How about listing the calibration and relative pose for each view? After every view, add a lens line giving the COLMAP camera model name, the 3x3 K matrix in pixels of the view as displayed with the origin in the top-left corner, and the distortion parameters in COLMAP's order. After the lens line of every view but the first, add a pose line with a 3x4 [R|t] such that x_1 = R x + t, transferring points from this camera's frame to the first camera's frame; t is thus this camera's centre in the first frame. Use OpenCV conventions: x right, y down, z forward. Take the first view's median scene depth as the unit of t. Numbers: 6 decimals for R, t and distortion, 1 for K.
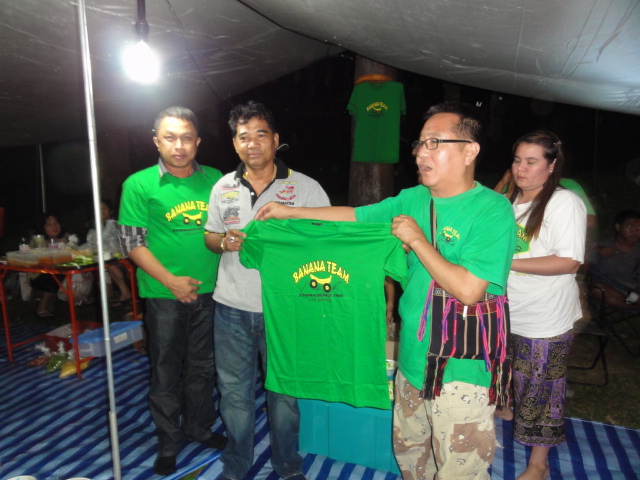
lens RADIAL K [[462.8, 0, 320.0], [0, 462.8, 240.0], [0, 0, 1]] dist [0.000415, -0.000670]
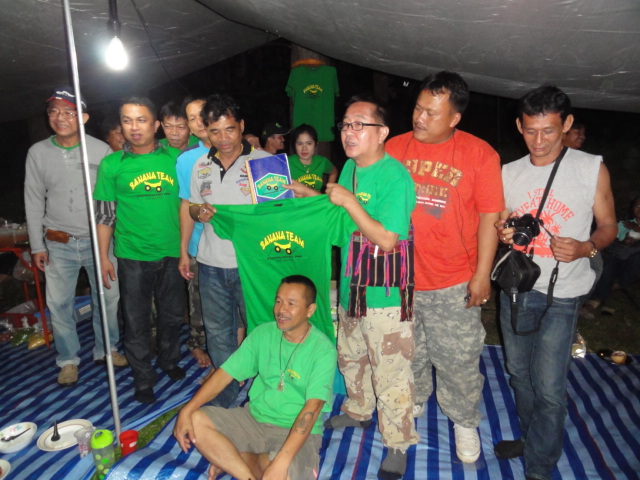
lens RADIAL K [[462.8, 0, 320.0], [0, 462.8, 240.0], [0, 0, 1]] dist [0.000415, -0.000670]
pose [[0.990180, -0.042952, 0.133039, -0.039776], [0.036512, 0.998058, 0.050475, 0.023625], [-0.134949, -0.045122, 0.989825, -0.187453]]
